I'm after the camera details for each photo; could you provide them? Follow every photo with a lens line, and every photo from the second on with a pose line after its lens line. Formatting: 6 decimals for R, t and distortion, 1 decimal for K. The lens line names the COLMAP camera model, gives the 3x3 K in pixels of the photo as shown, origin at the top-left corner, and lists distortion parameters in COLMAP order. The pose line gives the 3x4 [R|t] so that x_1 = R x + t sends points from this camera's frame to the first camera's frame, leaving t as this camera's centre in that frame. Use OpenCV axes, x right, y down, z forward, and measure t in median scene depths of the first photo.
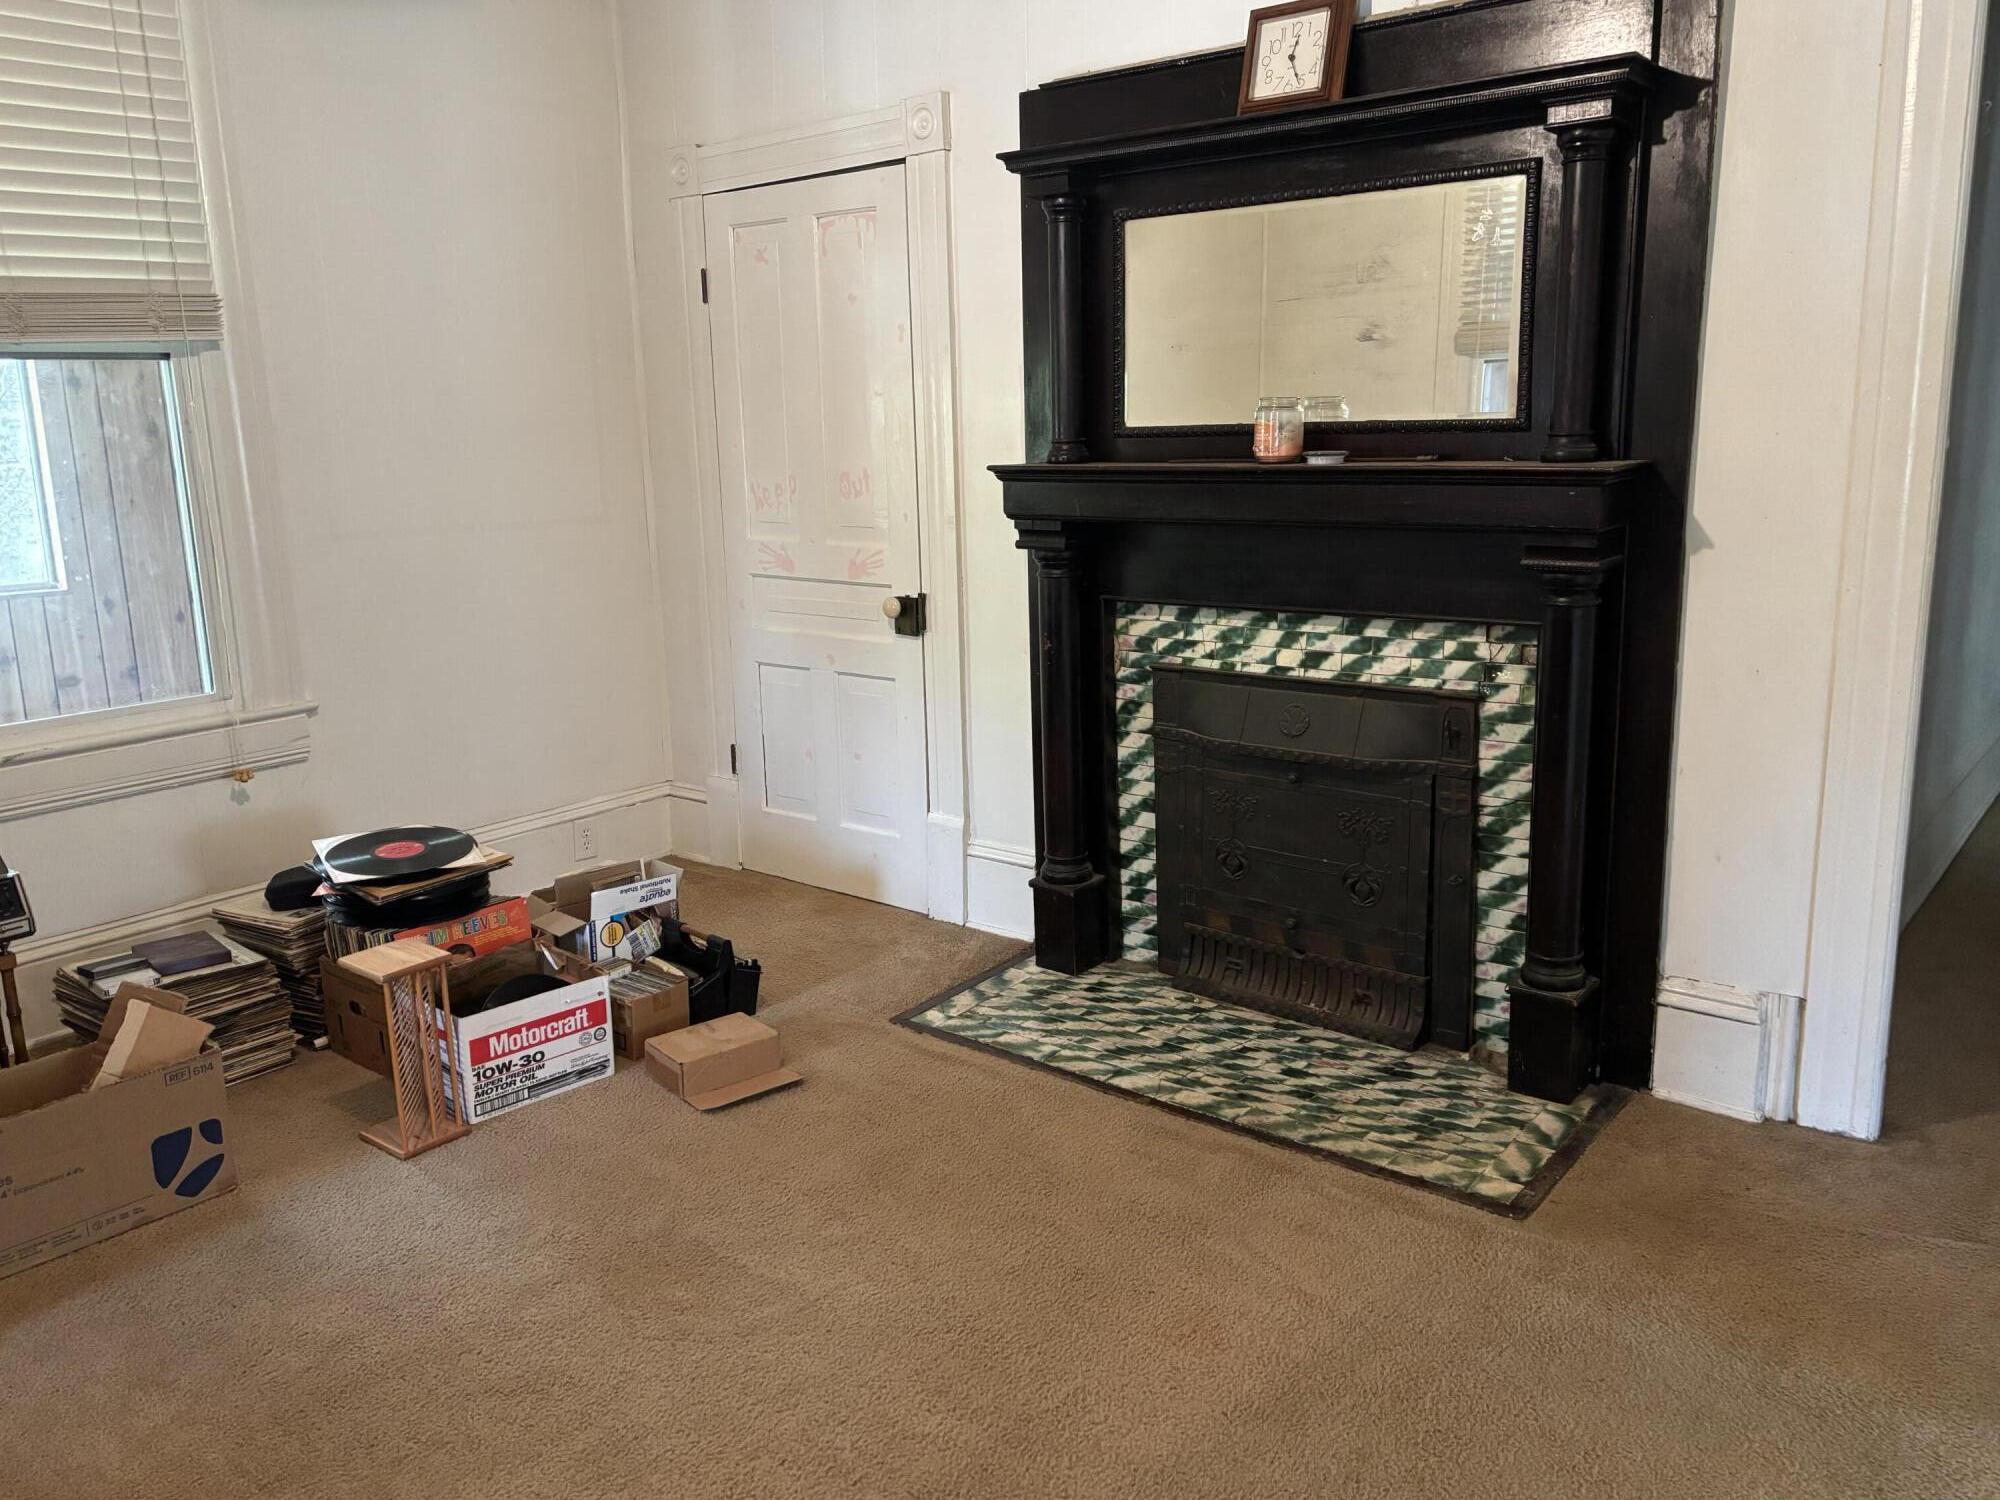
lens RADIAL K [[1592.2, 0, 997.0], [0, 1592.2, 752.2], [0, 0, 1]] dist [0.048146, -0.025356]
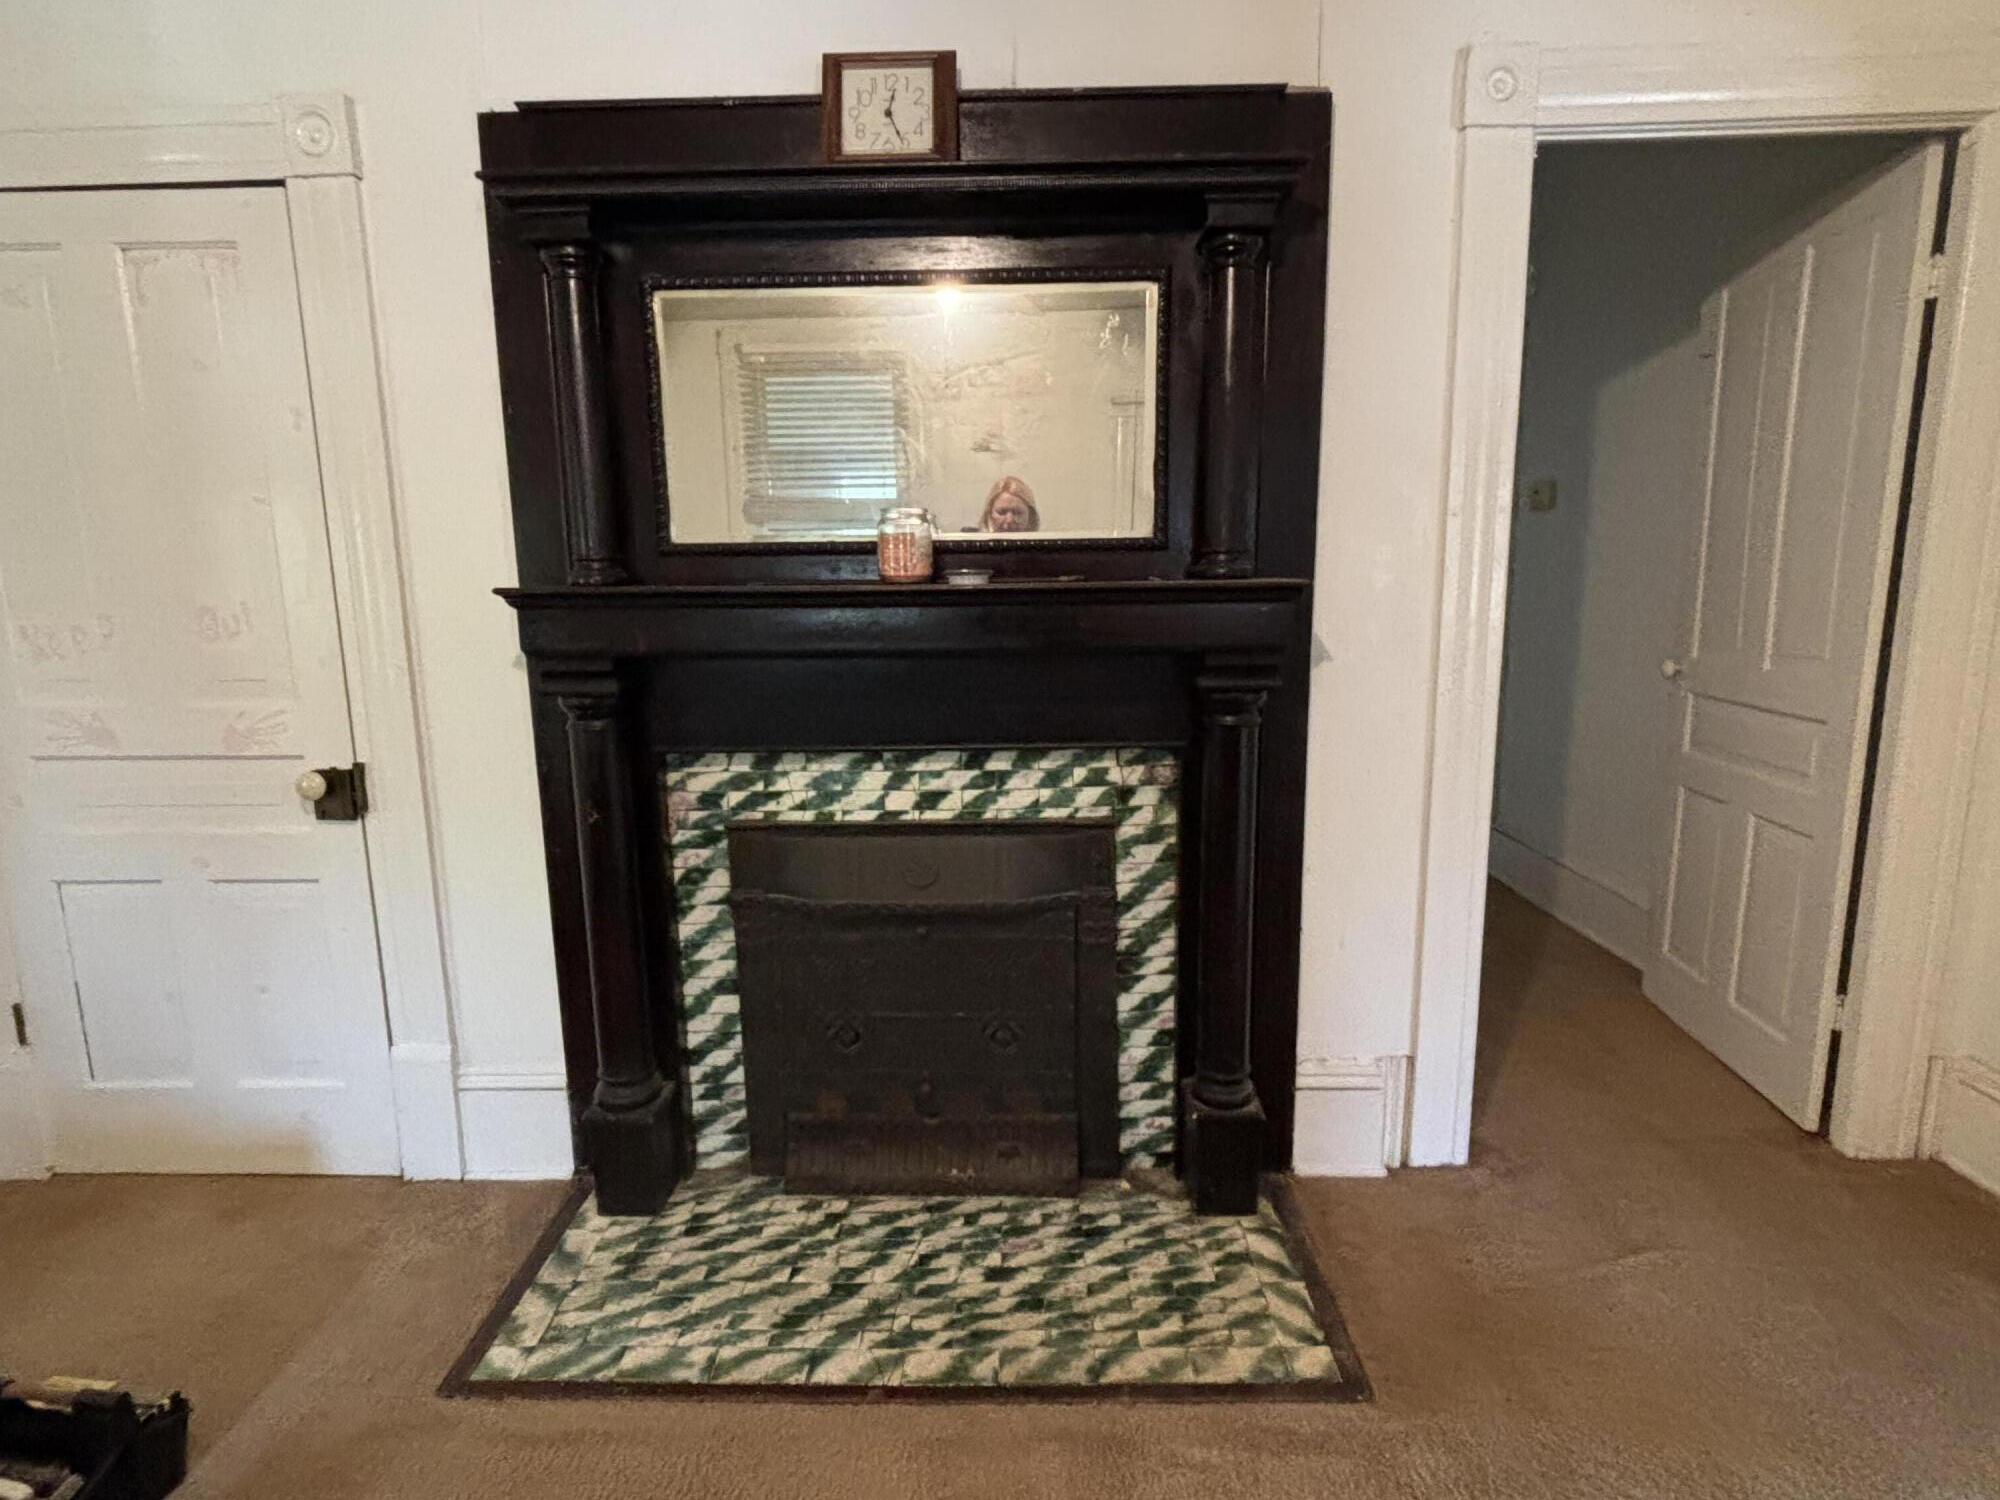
lens RADIAL K [[1058.5, 0, 1005.2], [0, 1058.5, 759.7], [0, 0, 1]] dist [0.004742, -0.006510]
pose [[0.785240, -0.093472, 0.612095, -0.132215], [0.123576, 0.992310, -0.006998, -0.070035], [-0.606735, 0.081135, 0.790753, 0.487663]]
